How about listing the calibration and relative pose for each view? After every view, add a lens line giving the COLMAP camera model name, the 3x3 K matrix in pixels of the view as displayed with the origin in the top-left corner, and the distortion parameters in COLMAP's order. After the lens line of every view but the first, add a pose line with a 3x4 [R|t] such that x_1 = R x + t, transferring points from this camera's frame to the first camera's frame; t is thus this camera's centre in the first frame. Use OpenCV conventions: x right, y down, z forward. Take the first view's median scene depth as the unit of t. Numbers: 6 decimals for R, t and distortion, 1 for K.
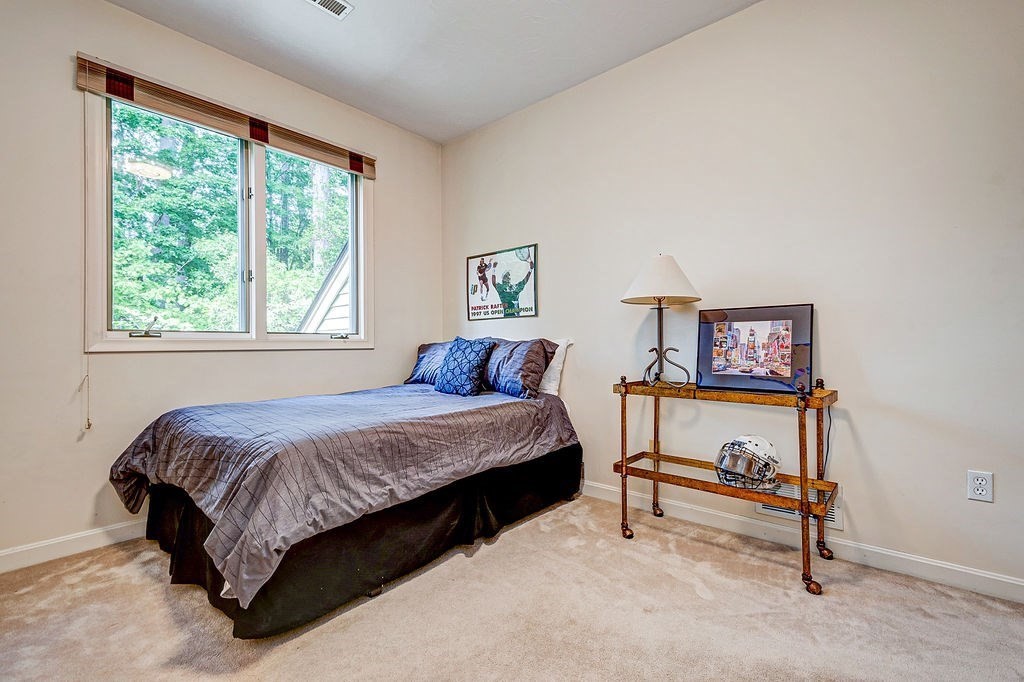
lens RADIAL K [[457.5, 0, 508.2], [0, 457.5, 342.4], [0, 0, 1]] dist [0.011158, -0.002256]
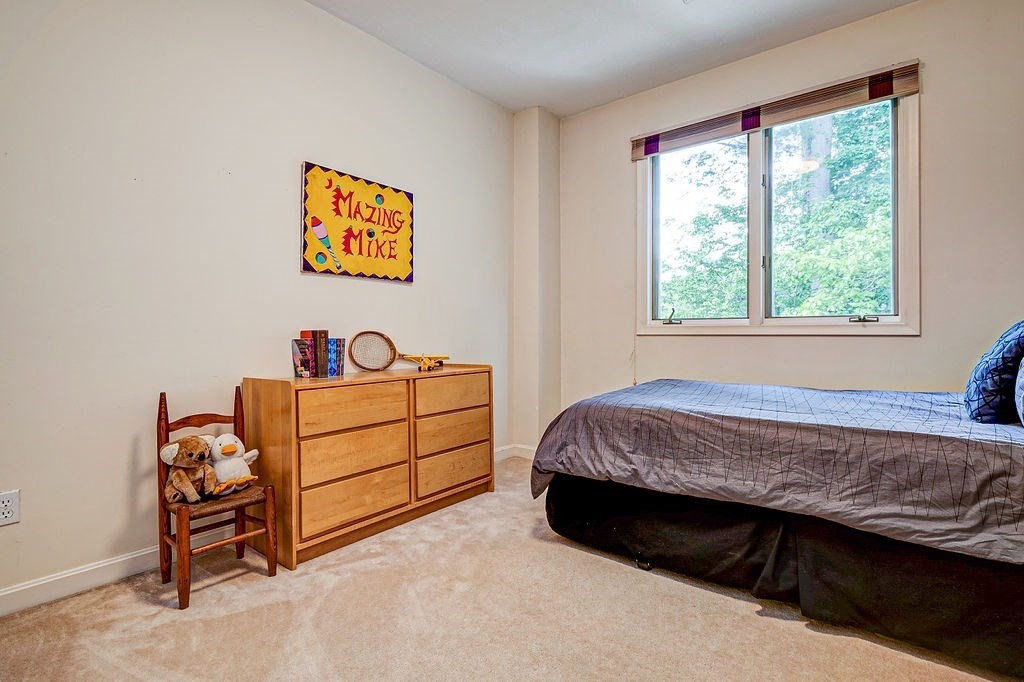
lens RADIAL K [[482.2, 0, 508.5], [0, 482.2, 337.9], [0, 0, 1]] dist [0.002566, -0.000181]
pose [[0.021939, 0.016517, -0.999623, 0.664918], [0.004589, 0.999851, 0.016621, 0.003537], [0.999749, -0.004952, 0.021860, 0.560450]]
